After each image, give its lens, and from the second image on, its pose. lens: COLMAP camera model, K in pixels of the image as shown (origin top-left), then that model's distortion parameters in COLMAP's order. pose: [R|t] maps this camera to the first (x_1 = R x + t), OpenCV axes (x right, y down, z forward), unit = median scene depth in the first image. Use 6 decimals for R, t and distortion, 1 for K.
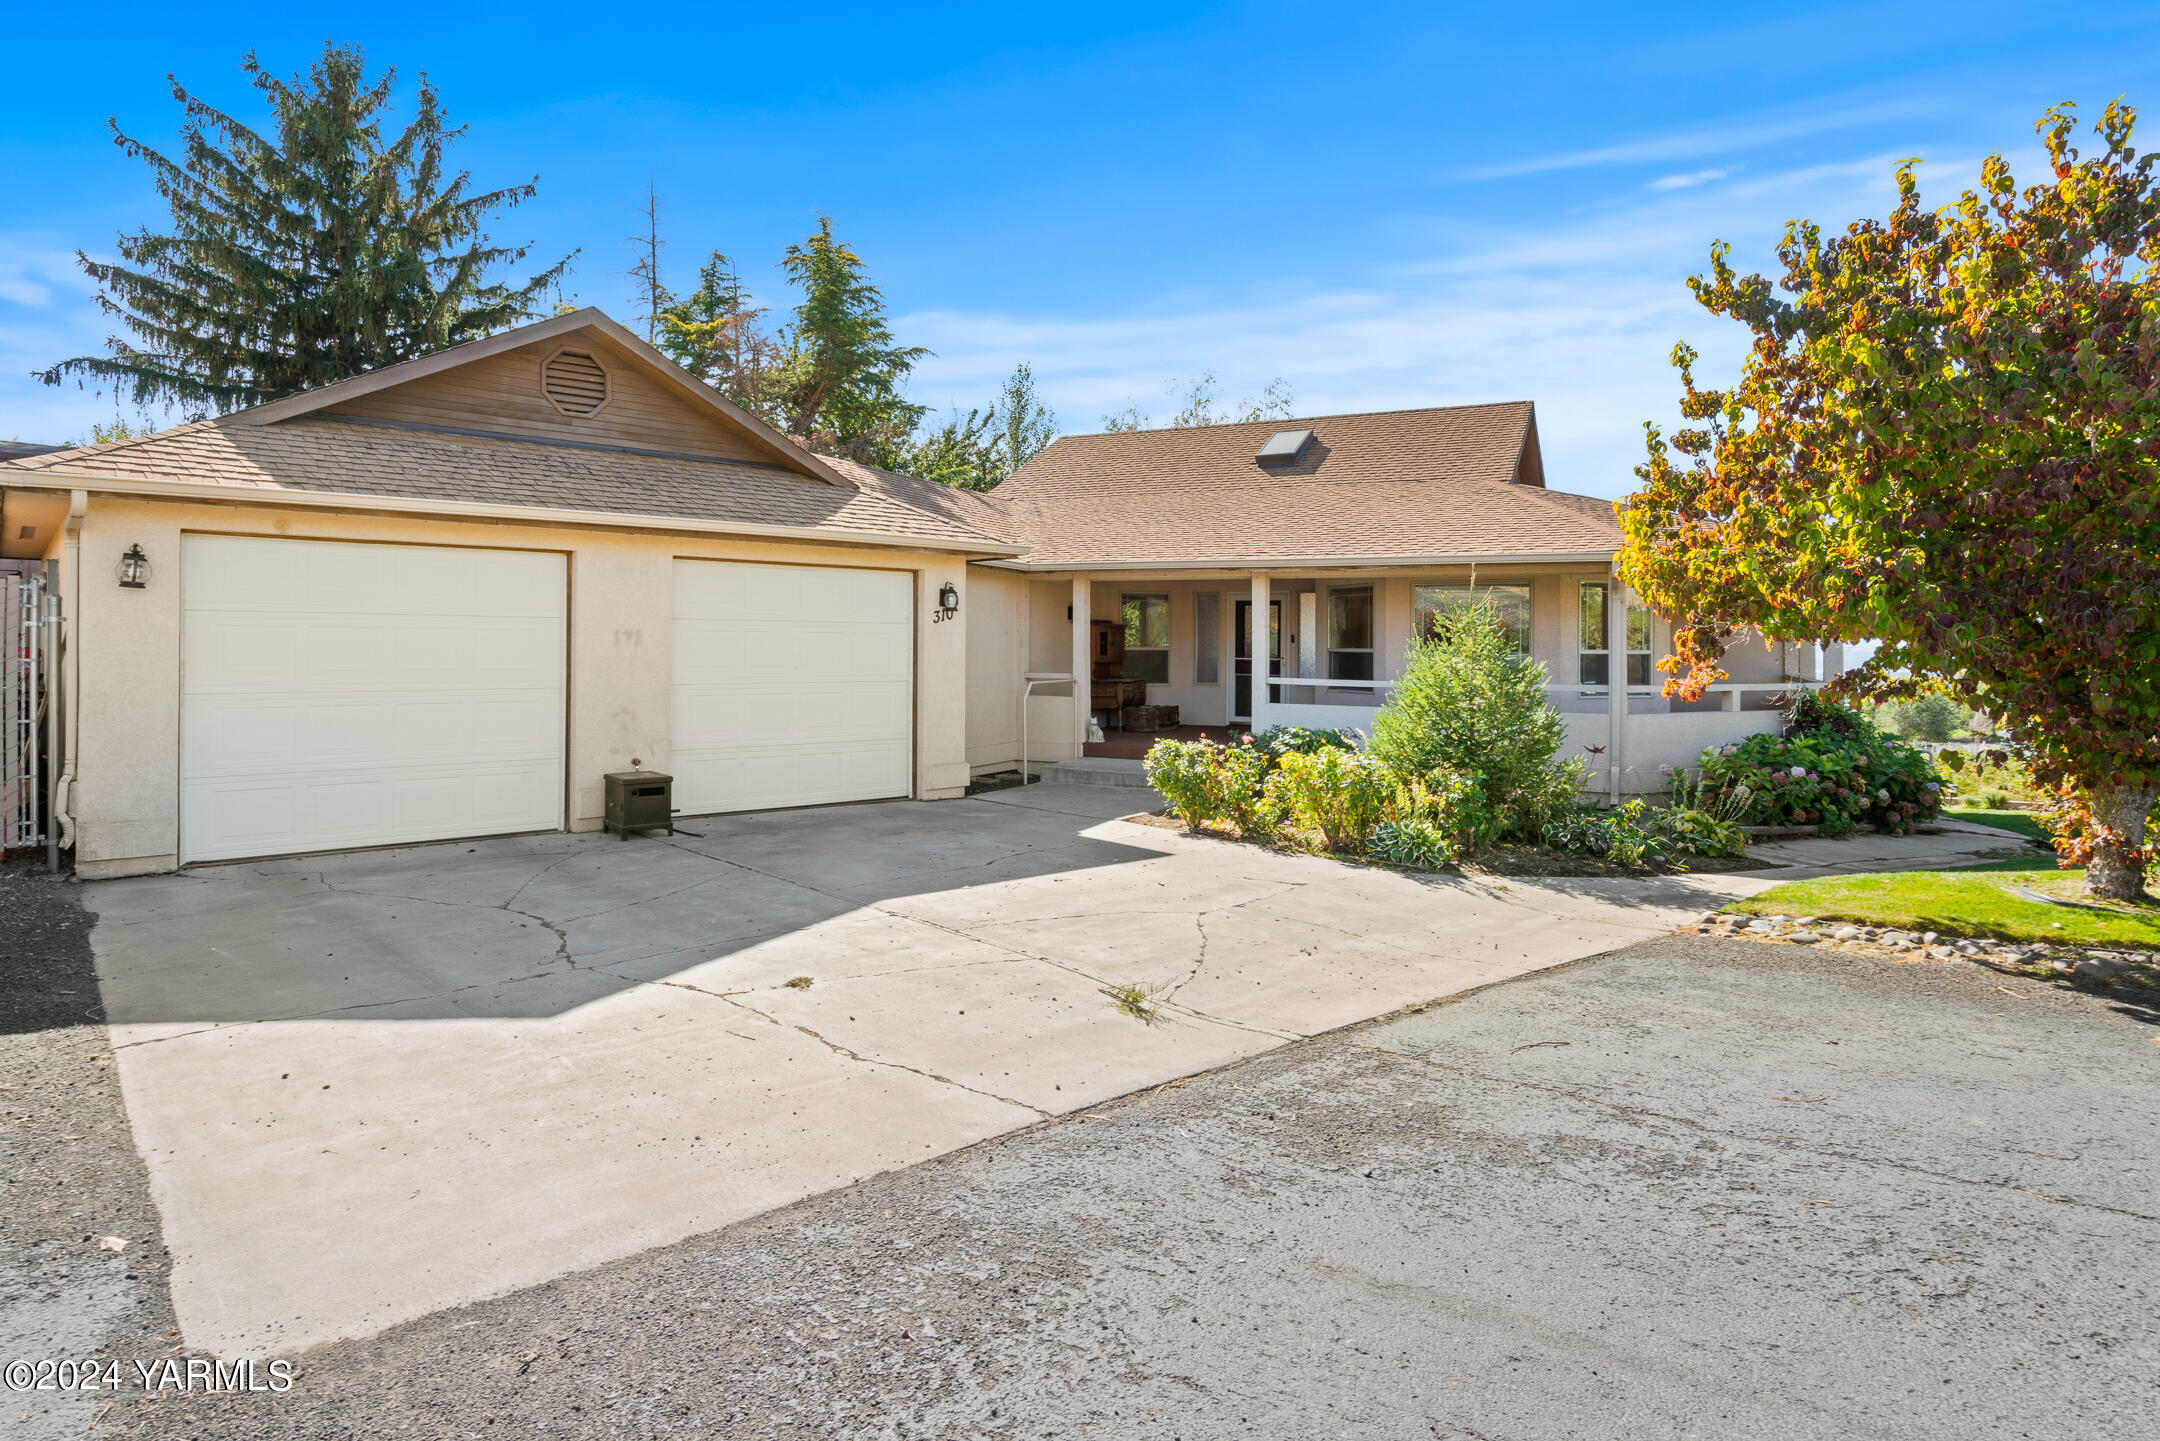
lens RADIAL K [[1207.9, 0, 1090.1], [0, 1207.9, 658.9], [0, 0, 1]] dist [0.007098, 0.000137]
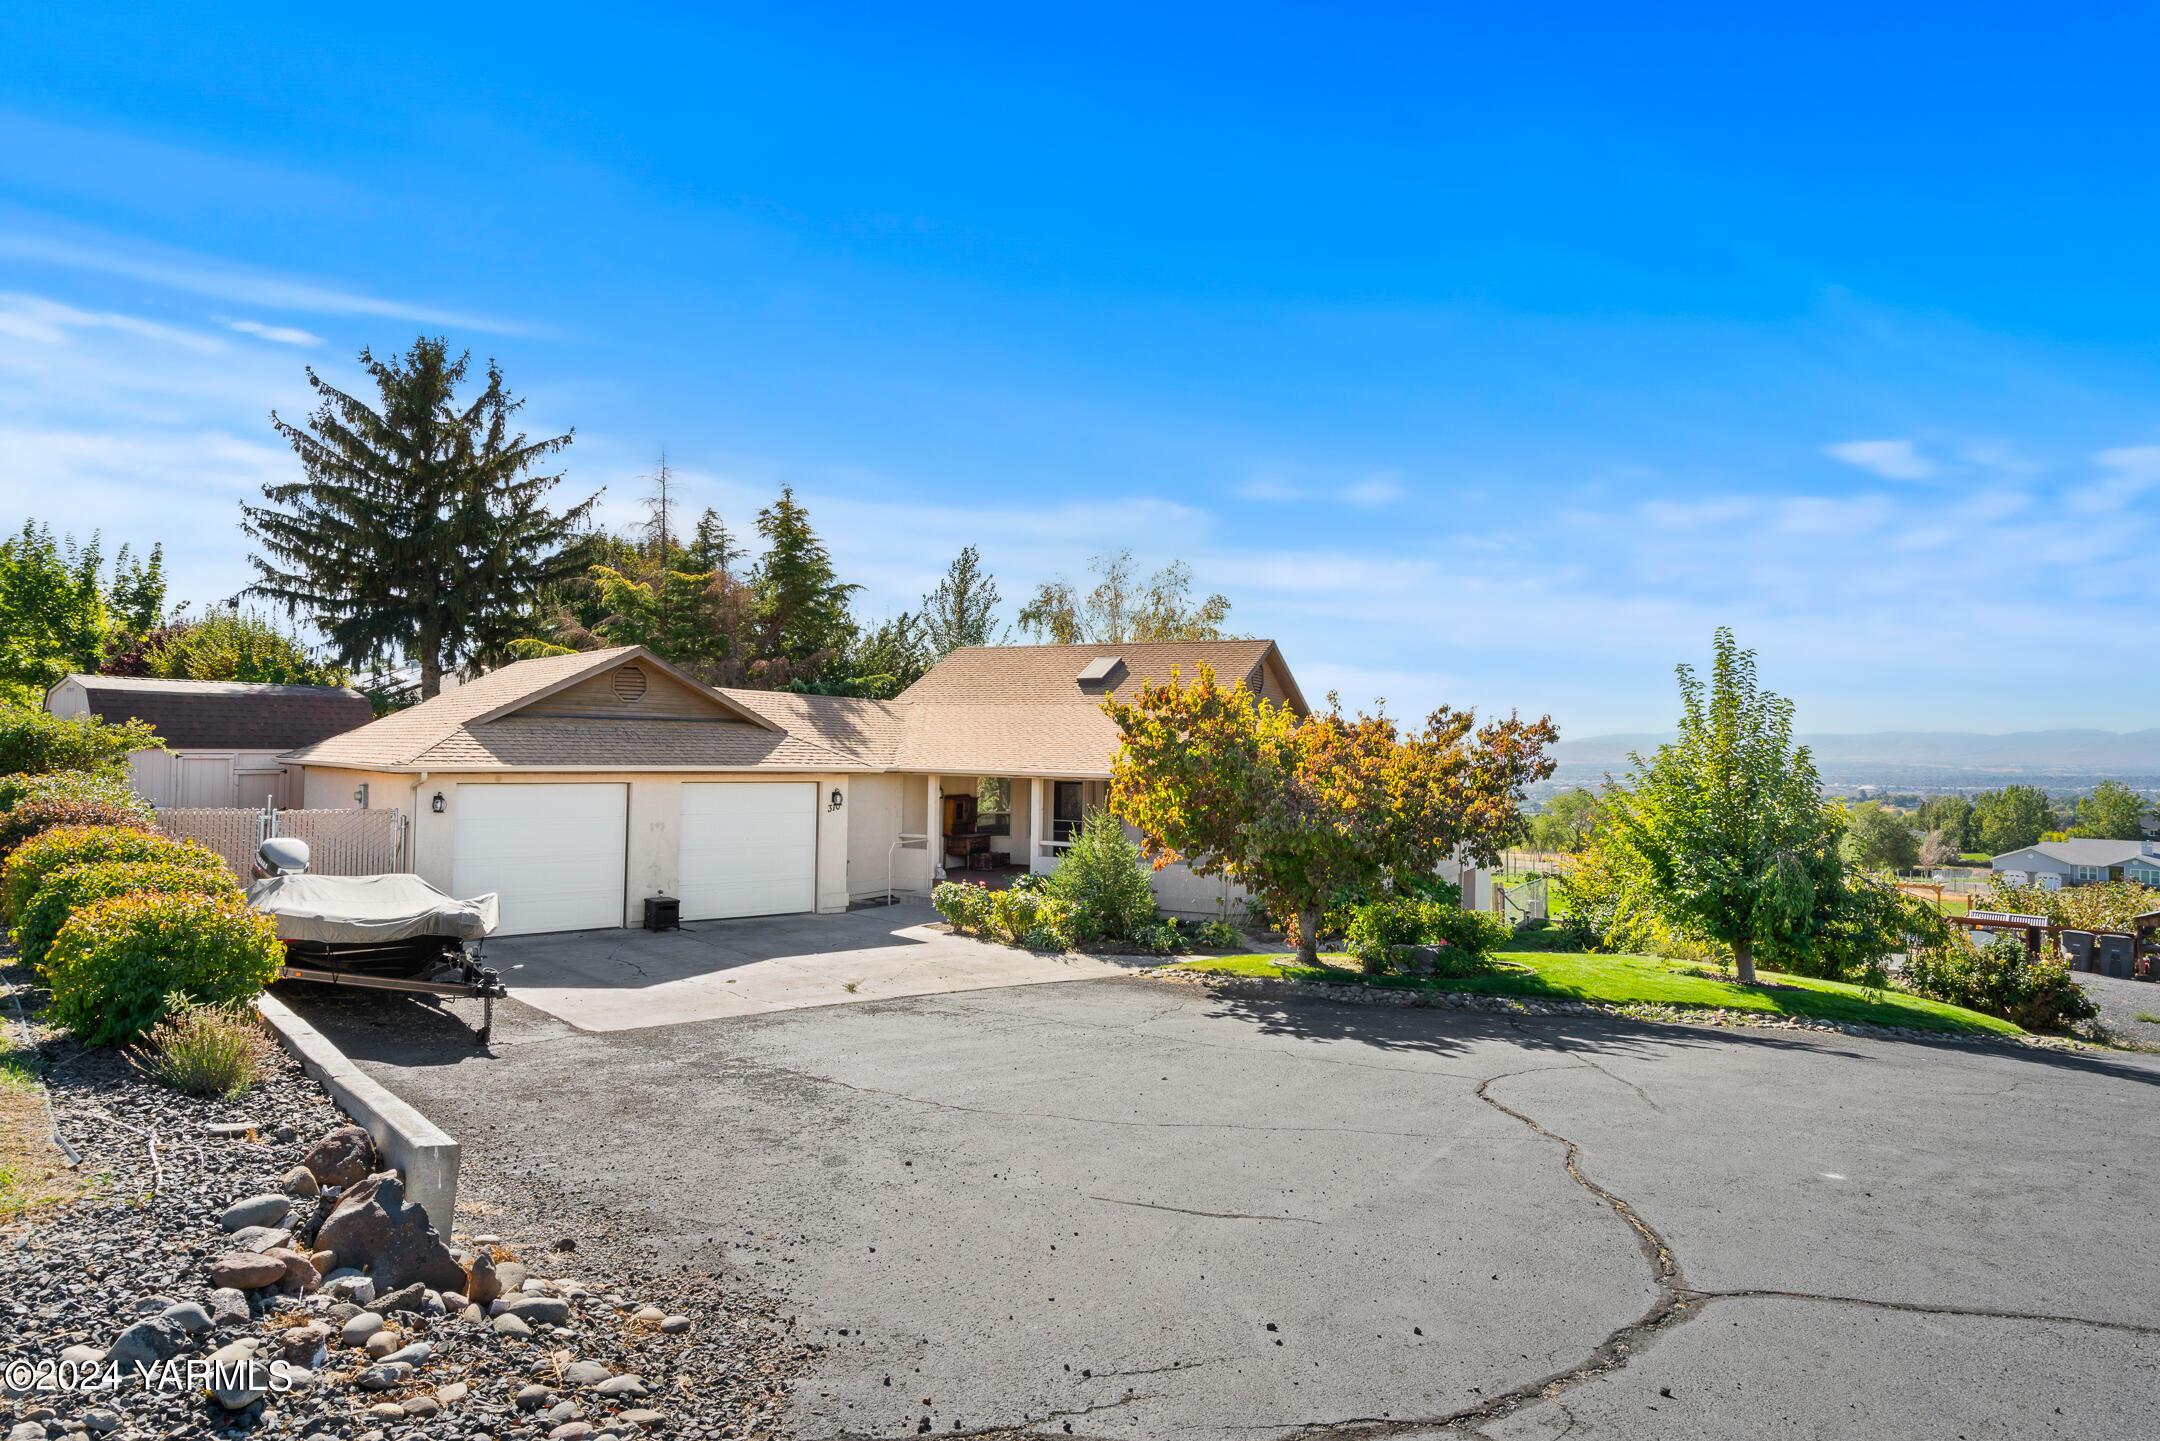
lens RADIAL K [[1281.0, 0, 1081.4], [0, 1281.0, 720.2], [0, 0, 1]] dist [0.012653, -0.000272]
pose [[0.999861, 0.008551, -0.014288, 0.229453], [-0.009055, 0.999324, -0.035630, -0.087196], [0.013973, 0.035754, 0.999263, -0.744725]]
